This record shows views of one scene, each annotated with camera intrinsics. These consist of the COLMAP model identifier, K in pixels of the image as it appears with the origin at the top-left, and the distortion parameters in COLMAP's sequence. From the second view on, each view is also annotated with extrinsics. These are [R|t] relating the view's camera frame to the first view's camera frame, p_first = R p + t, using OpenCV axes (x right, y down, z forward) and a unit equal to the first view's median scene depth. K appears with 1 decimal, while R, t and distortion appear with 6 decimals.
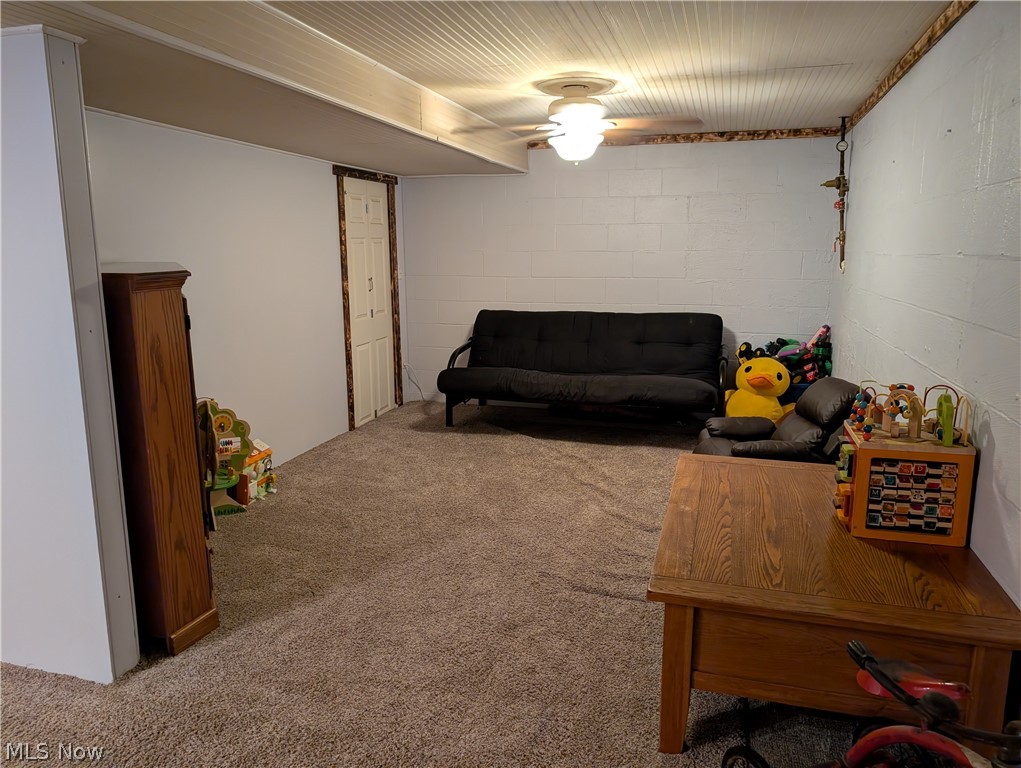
lens RADIAL K [[728.1, 0, 516.5], [0, 728.1, 381.5], [0, 0, 1]] dist [0.005464, -0.024768]
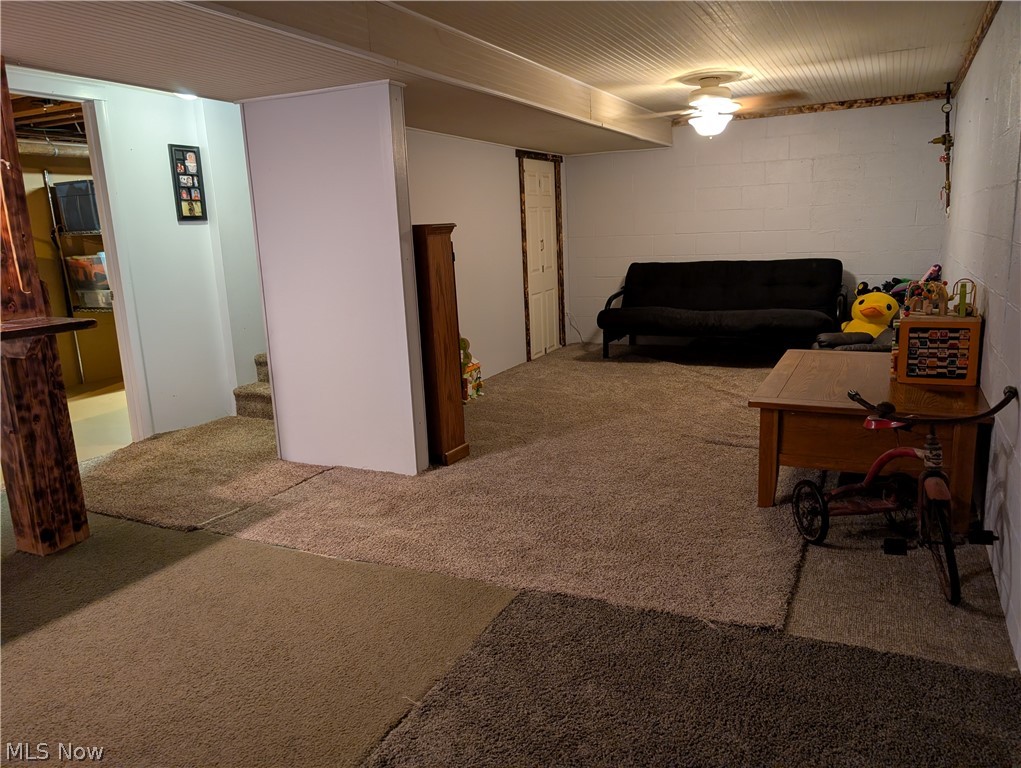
lens RADIAL K [[728.1, 0, 516.5], [0, 728.1, 381.5], [0, 0, 1]] dist [0.005464, -0.024768]
pose [[0.981715, 0.000331, -0.190356, -0.008910], [0.005331, 0.999558, 0.029233, 0.078035], [0.190282, -0.029713, 0.981280, -0.288882]]
